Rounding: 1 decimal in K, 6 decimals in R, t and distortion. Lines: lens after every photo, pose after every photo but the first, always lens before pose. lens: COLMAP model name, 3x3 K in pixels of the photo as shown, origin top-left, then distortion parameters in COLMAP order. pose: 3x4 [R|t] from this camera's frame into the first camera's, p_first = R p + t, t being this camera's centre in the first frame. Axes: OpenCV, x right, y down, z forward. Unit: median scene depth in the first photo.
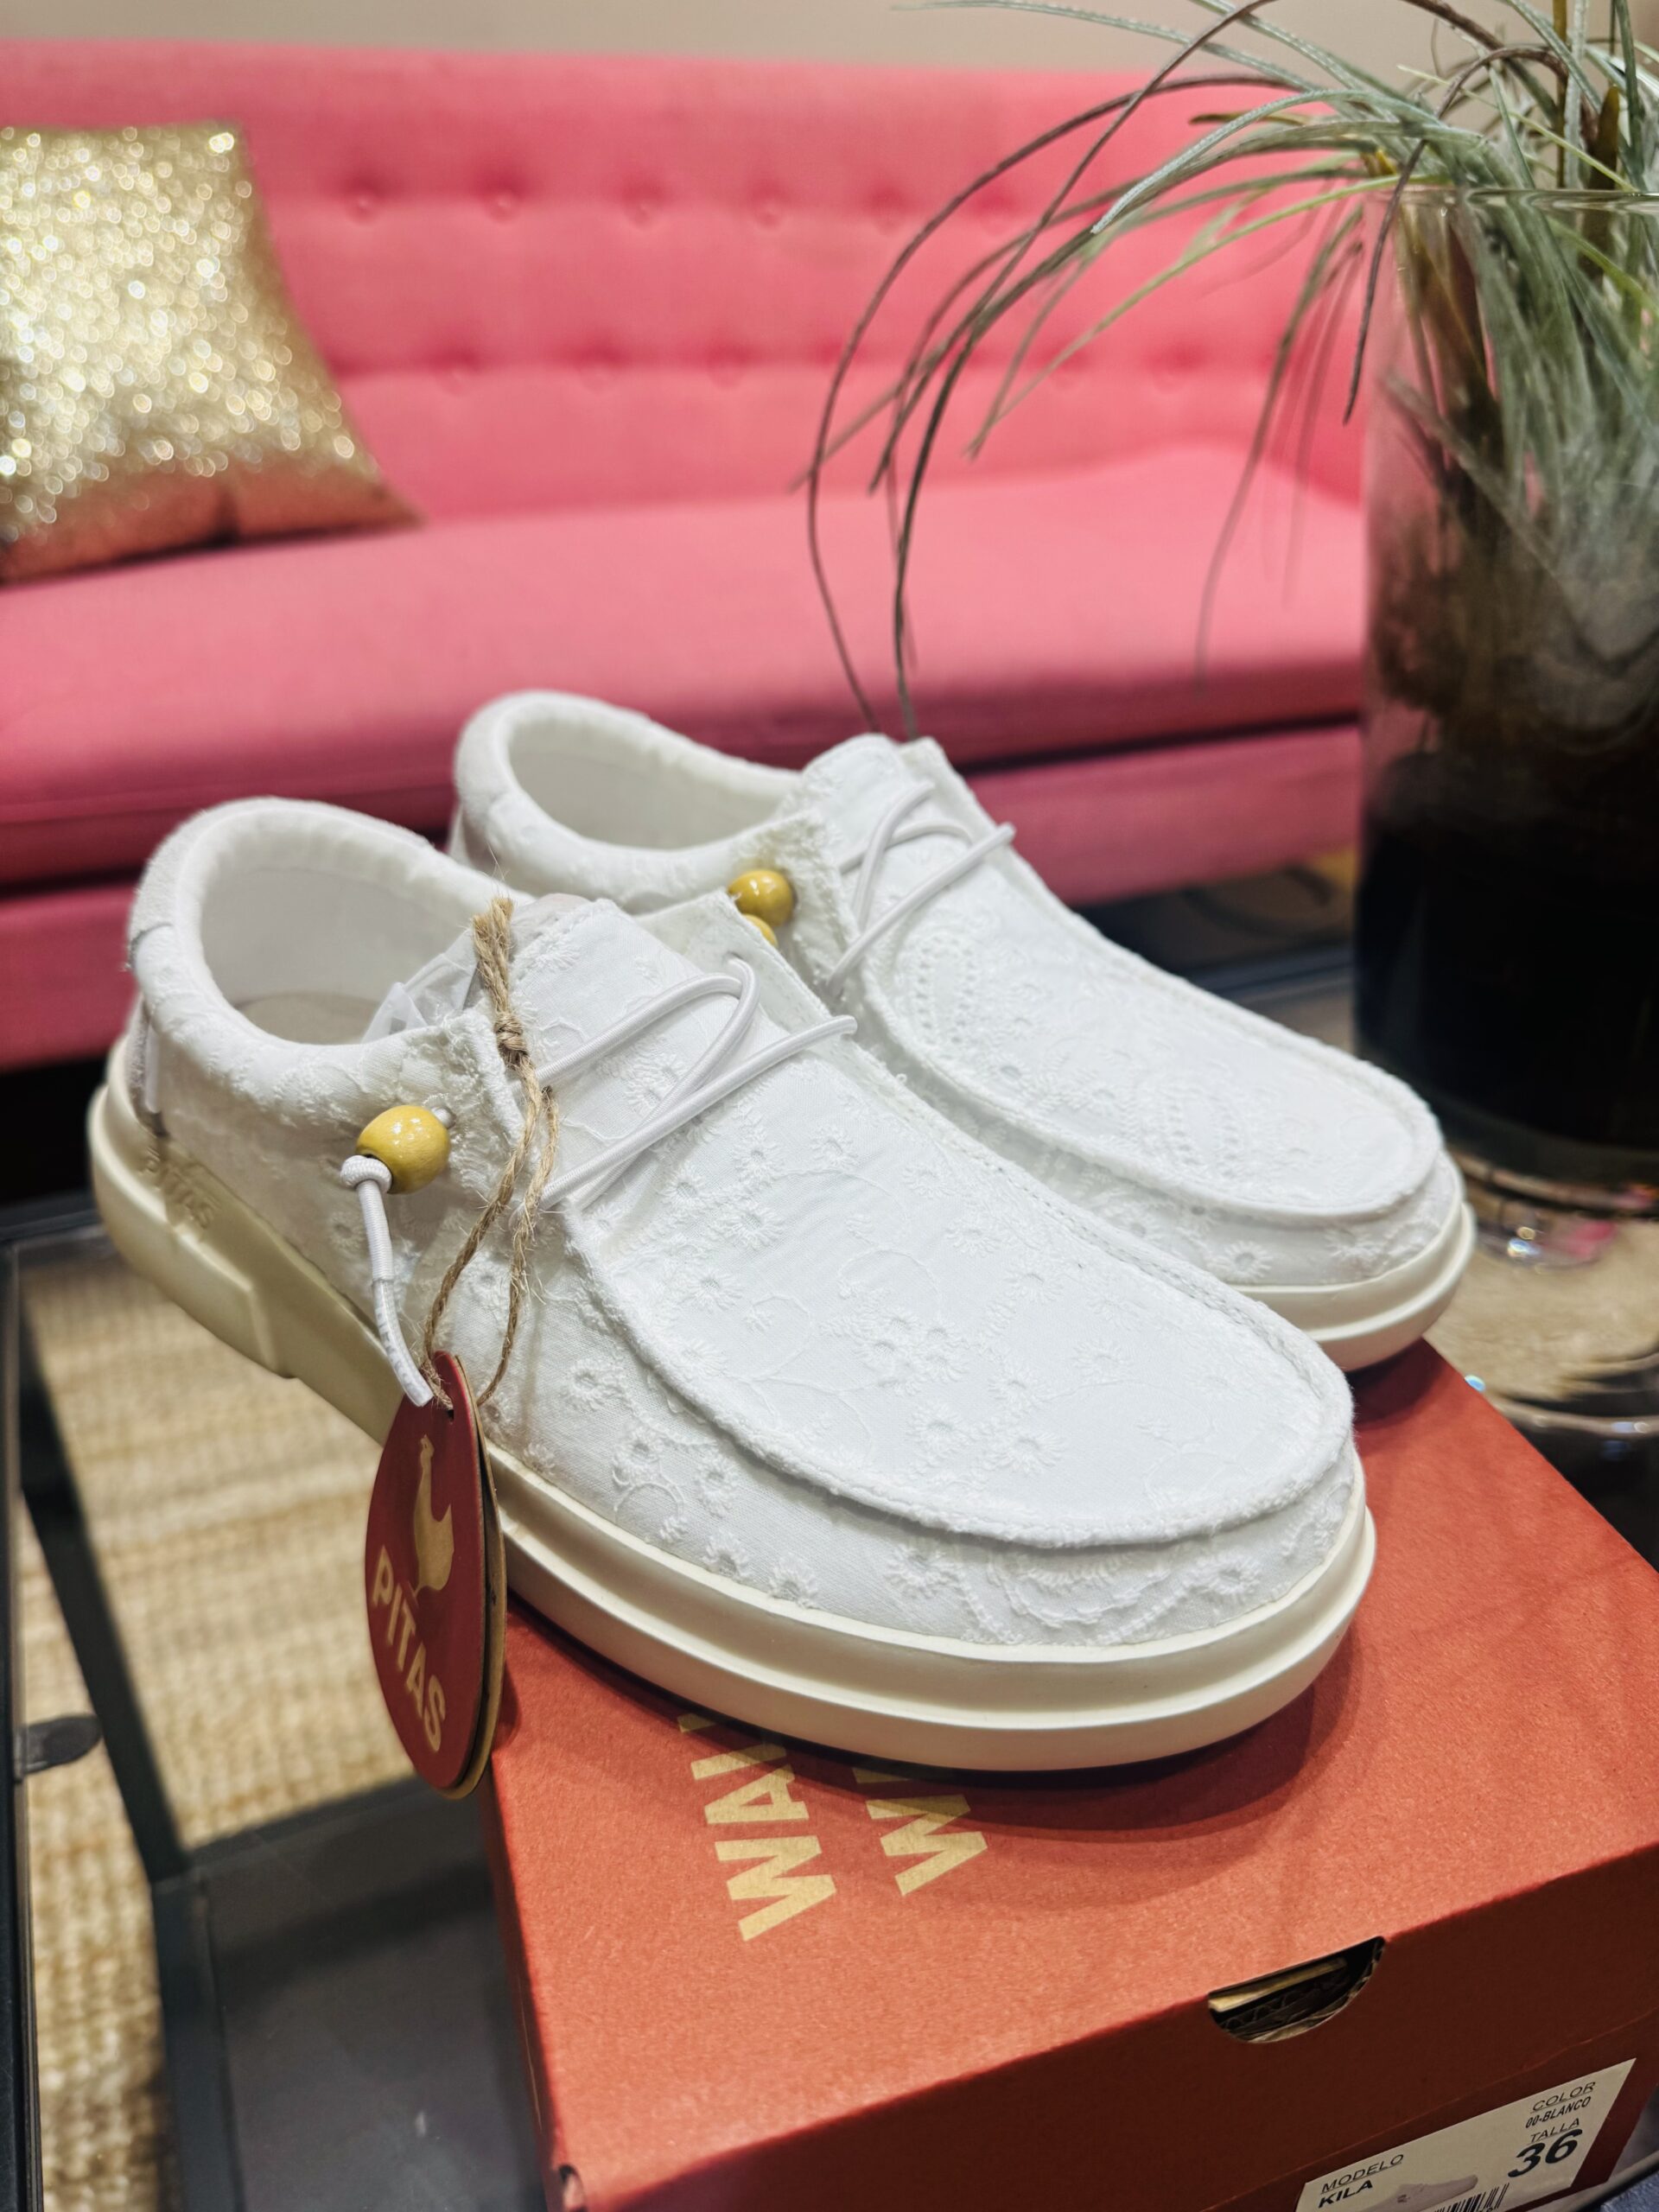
lens RADIAL K [[1586.1, 0, 803.7], [0, 1586.1, 1090.1], [0, 0, 1]] dist [-0.026606, 0.000595]
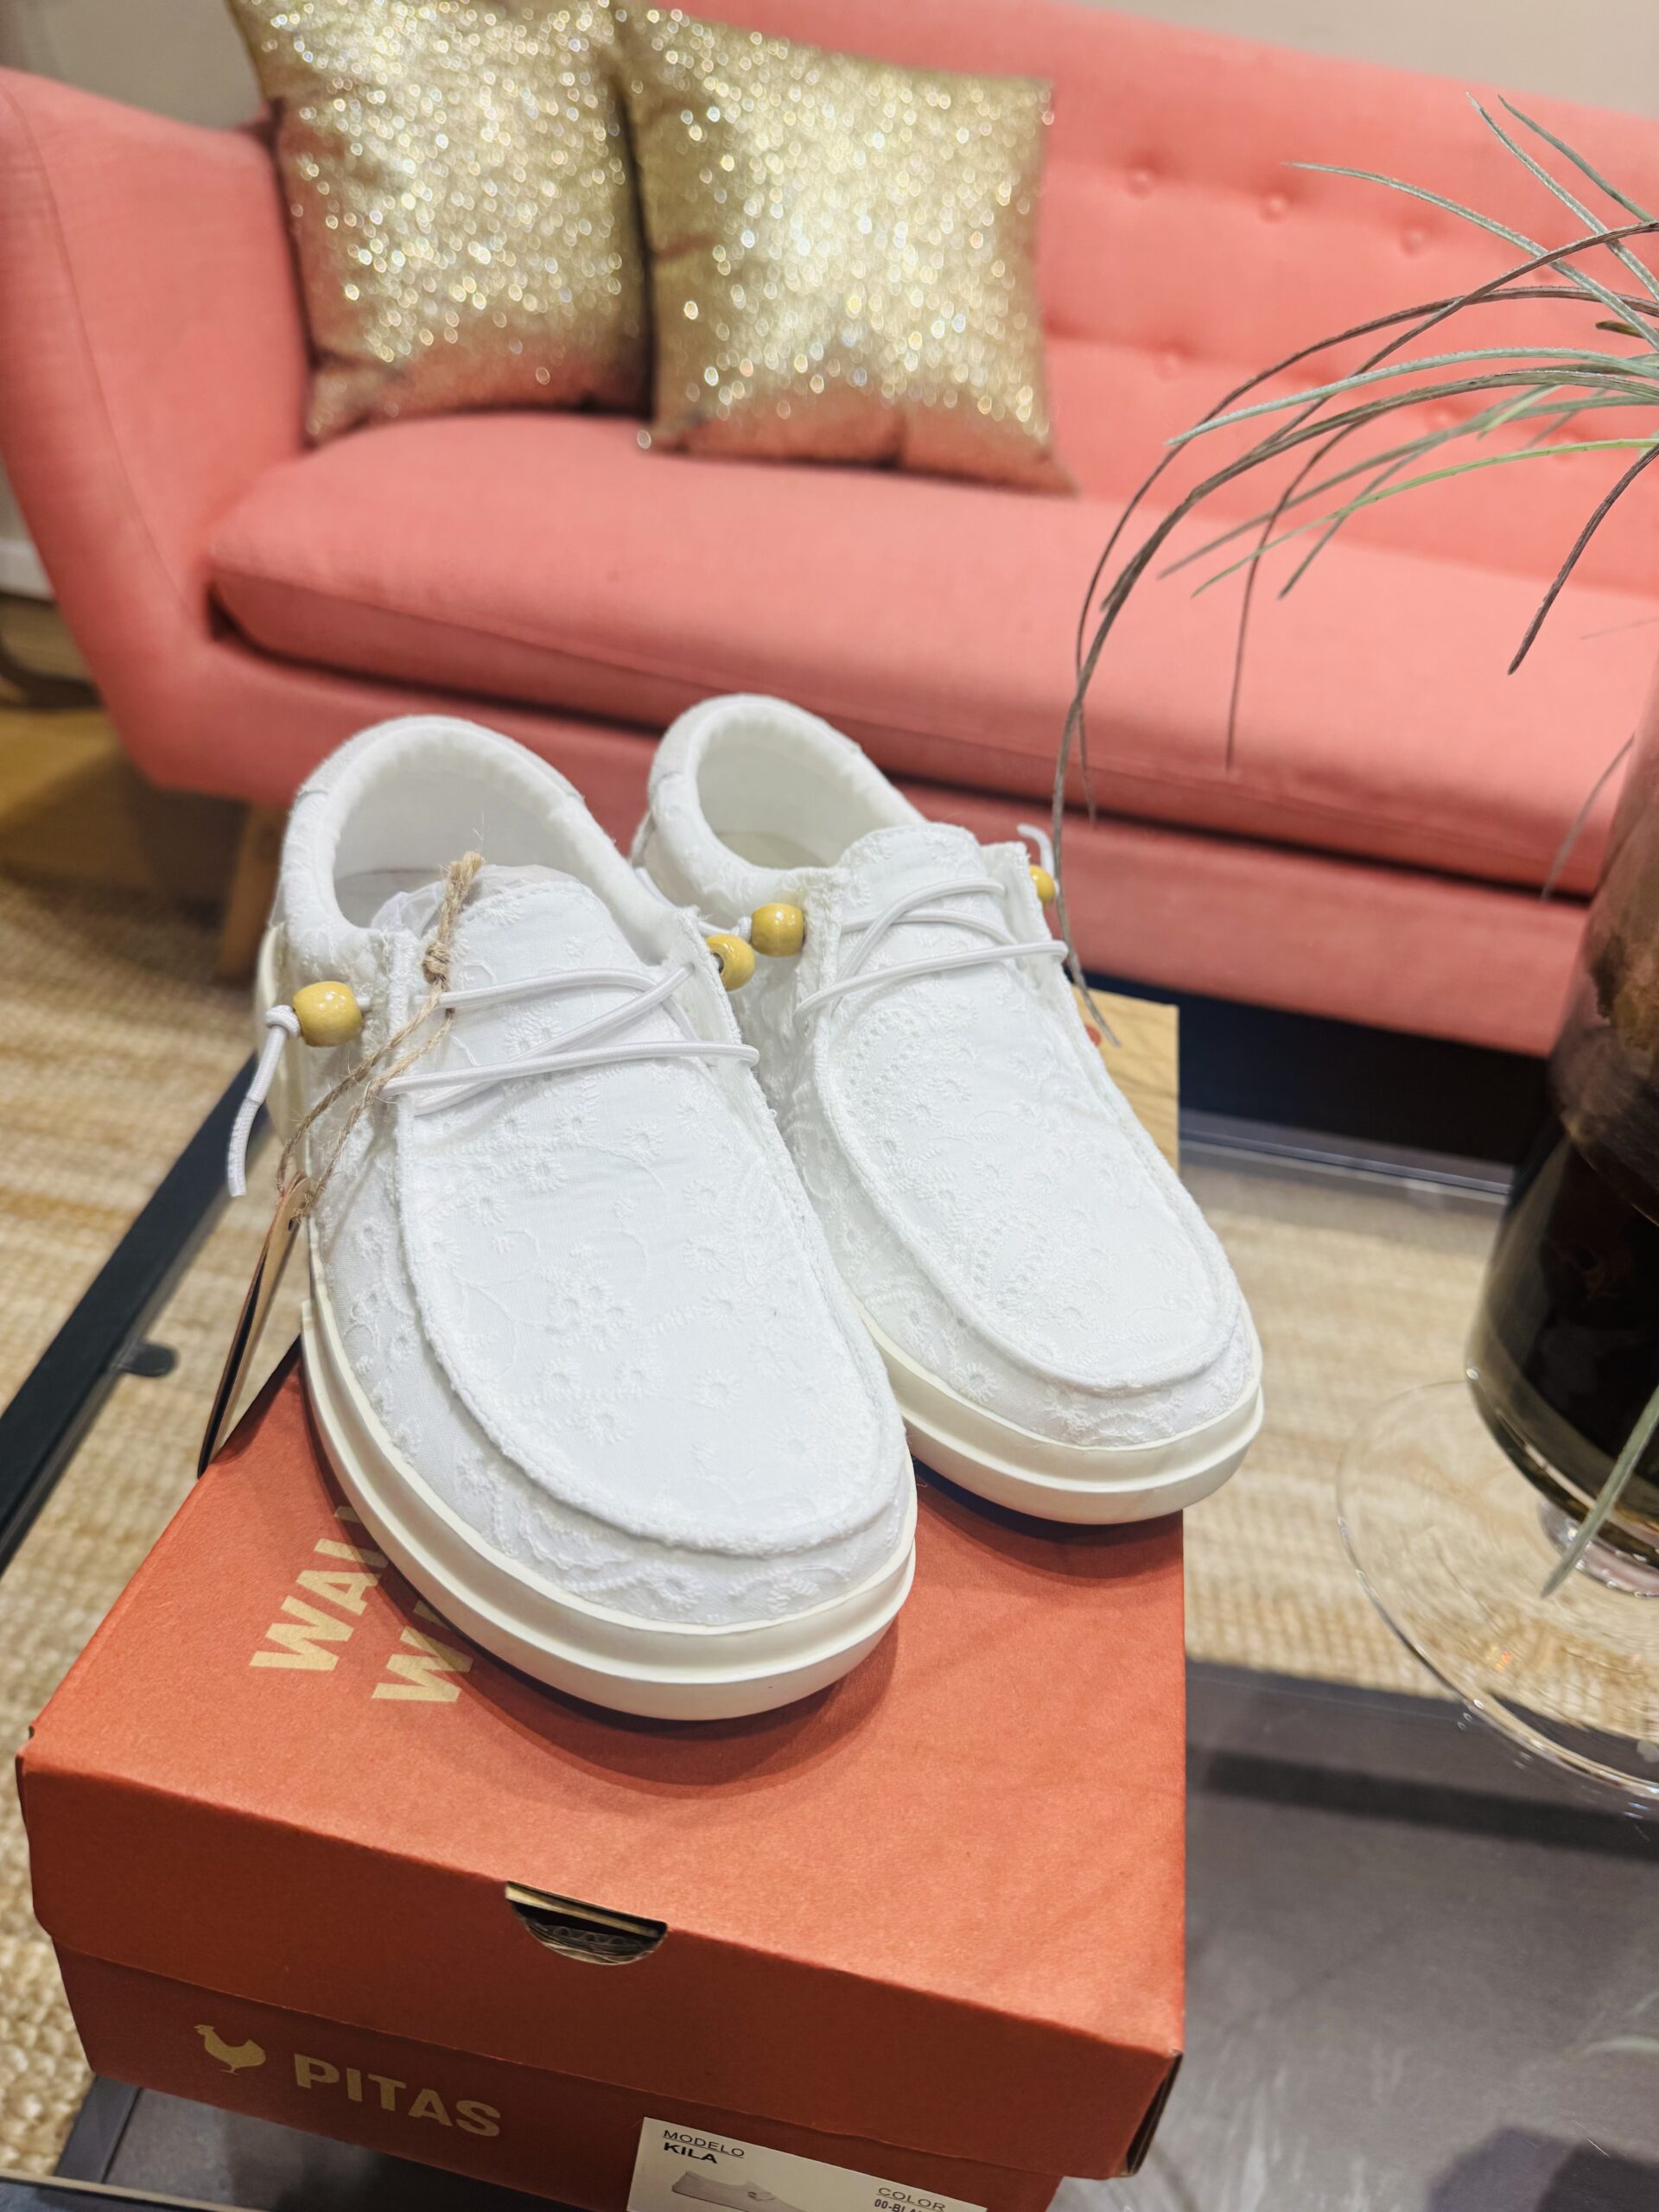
lens RADIAL K [[1568.8, 0, 844.1], [0, 1568.8, 1087.8], [0, 0, 1]] dist [-0.010859, -0.009172]
pose [[0.880503, 0.361237, -0.306956, 0.302106], [-0.353603, 0.931774, 0.082238, -0.091653], [0.315721, 0.036130, 0.948164, -0.045843]]
